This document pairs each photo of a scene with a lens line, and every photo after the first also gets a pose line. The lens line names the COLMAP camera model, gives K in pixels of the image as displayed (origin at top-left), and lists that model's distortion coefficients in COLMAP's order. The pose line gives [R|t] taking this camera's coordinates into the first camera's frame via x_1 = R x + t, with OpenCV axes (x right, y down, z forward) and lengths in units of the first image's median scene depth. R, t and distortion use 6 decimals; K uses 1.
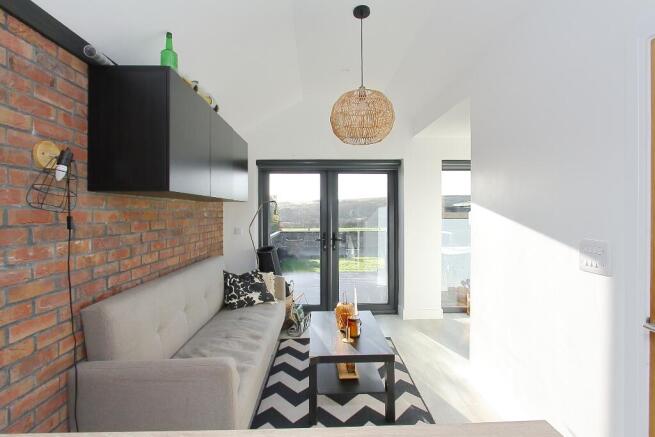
lens RADIAL K [[312.9, 0, 327.0], [0, 312.9, 213.4], [0, 0, 1]] dist [-0.014181, 0.001099]
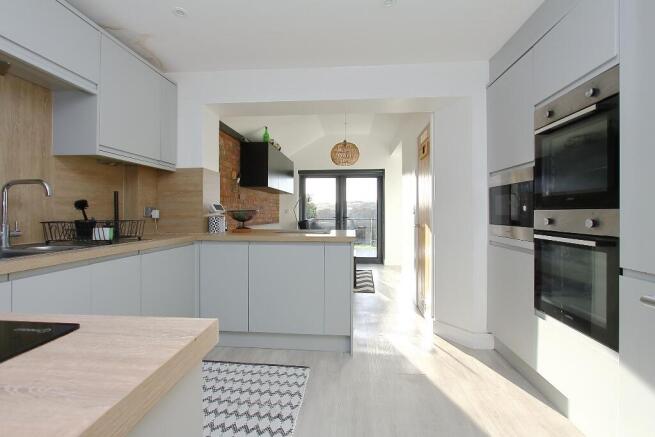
lens RADIAL K [[312.9, 0, 327.5], [0, 312.9, 215.0], [0, 0, 1]] dist [-0.014181, 0.001099]
pose [[0.991655, 0.008578, -0.128637, 0.161976], [-0.008071, 0.999957, 0.004462, 0.068781], [0.128669, -0.003386, 0.991682, -0.709693]]
